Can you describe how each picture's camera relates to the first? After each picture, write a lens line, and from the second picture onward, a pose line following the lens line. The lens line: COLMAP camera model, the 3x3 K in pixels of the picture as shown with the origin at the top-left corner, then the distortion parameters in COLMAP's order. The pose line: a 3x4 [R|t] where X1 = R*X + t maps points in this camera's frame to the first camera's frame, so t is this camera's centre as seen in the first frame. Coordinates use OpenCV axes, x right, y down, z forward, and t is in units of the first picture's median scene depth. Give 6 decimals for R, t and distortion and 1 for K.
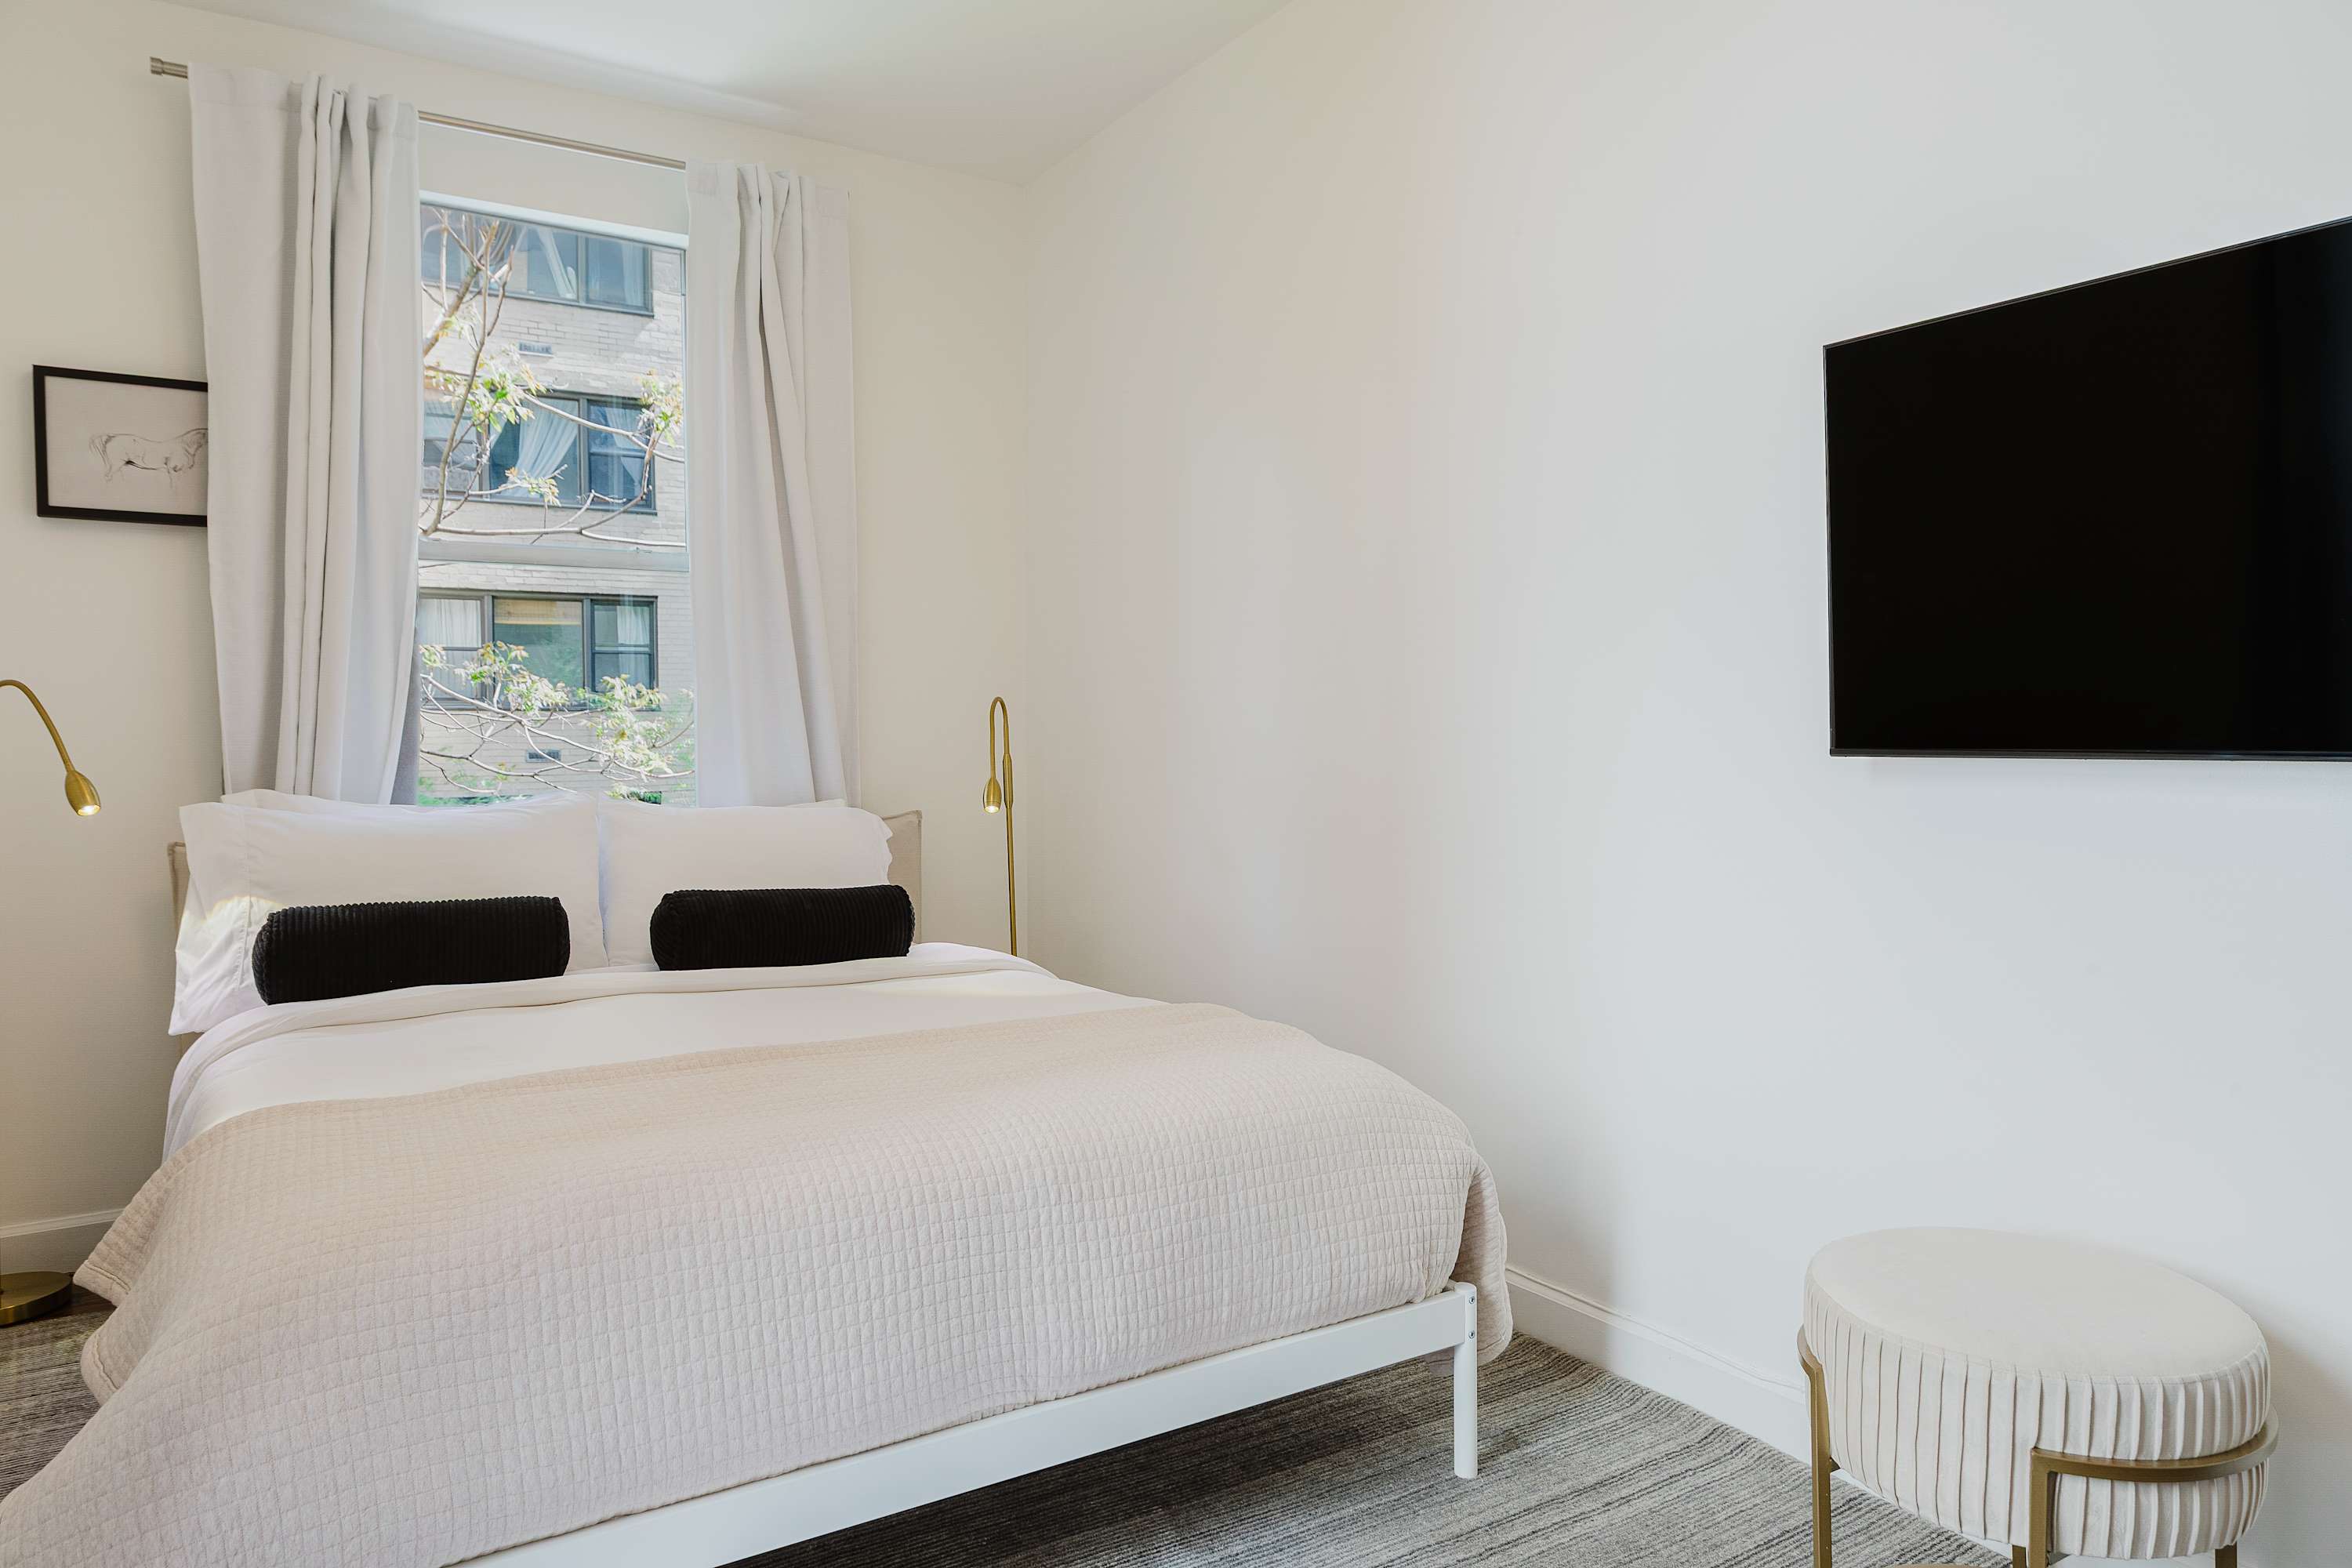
lens RADIAL K [[1483.6, 0, 1220.8], [0, 1483.6, 774.7], [0, 0, 1]] dist [0.005846, -0.000209]
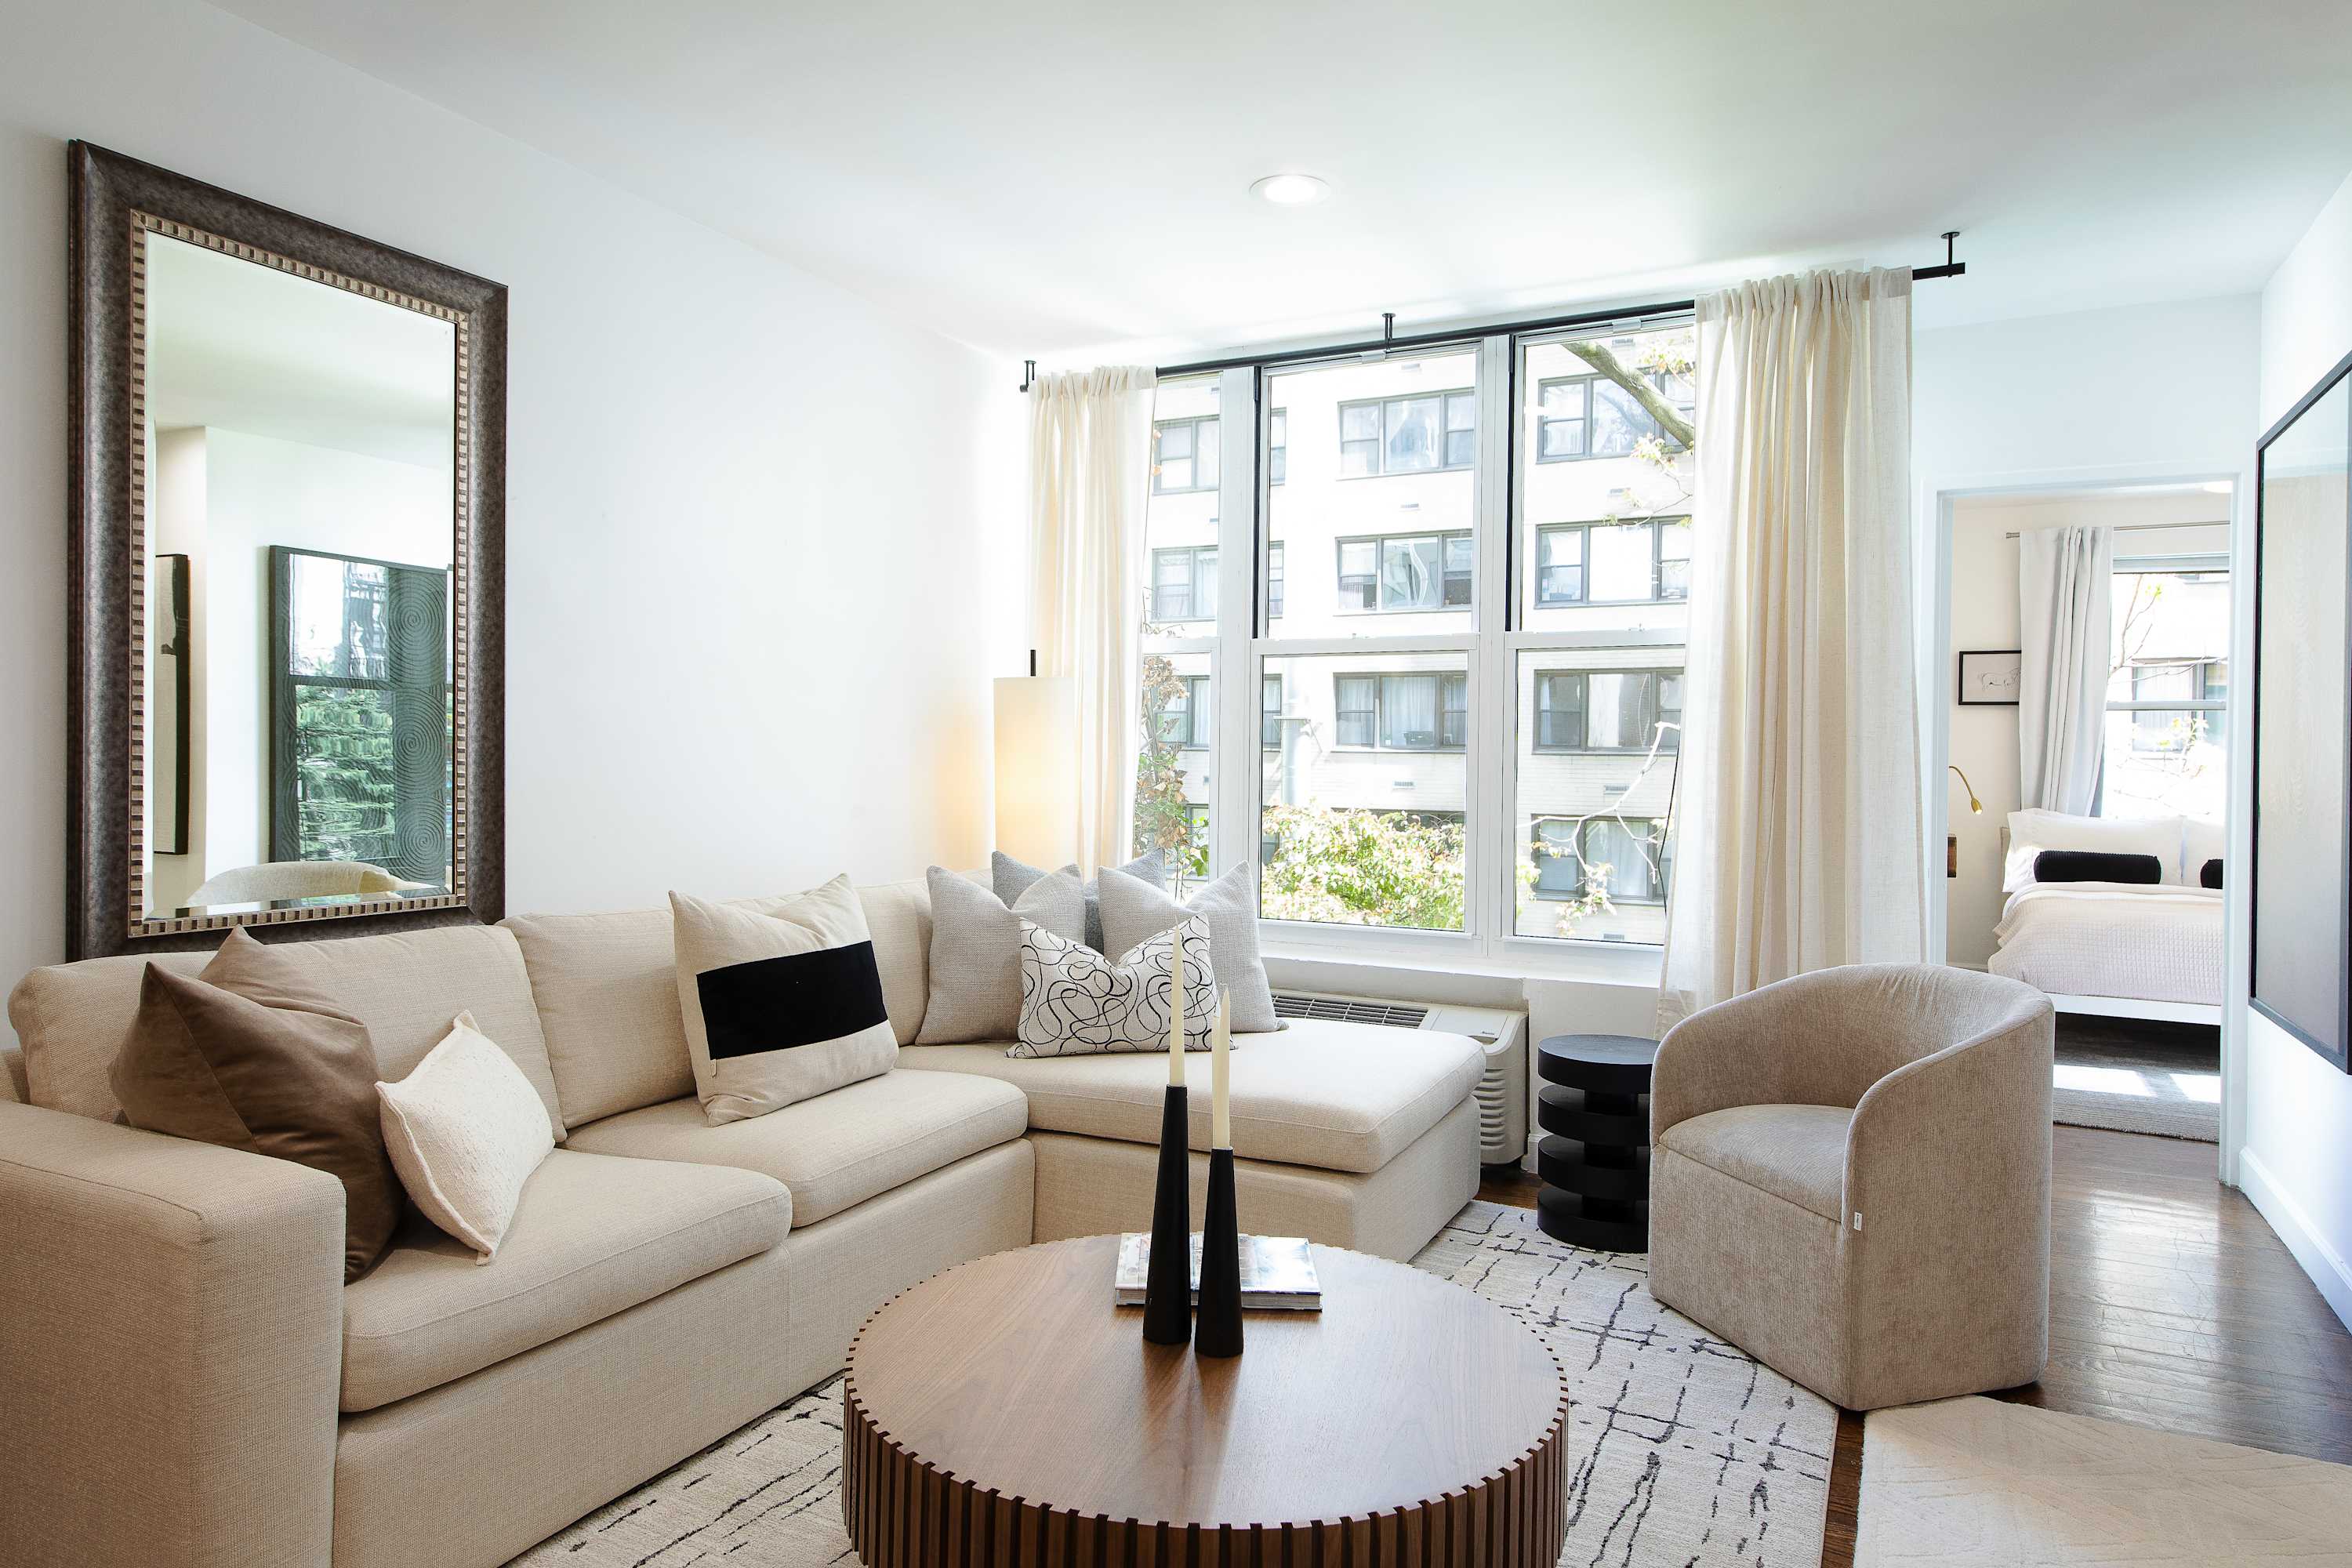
lens RADIAL K [[1447.6, 0, 1170.9], [0, 1447.6, 758.8], [0, 0, 1]] dist [0.048215, -0.000310]
pose [[0.474669, 0.012829, -0.880071, 0.898913], [-0.042748, 0.999050, -0.008493, 0.010493], [0.879126, 0.041653, 0.474766, -1.554031]]
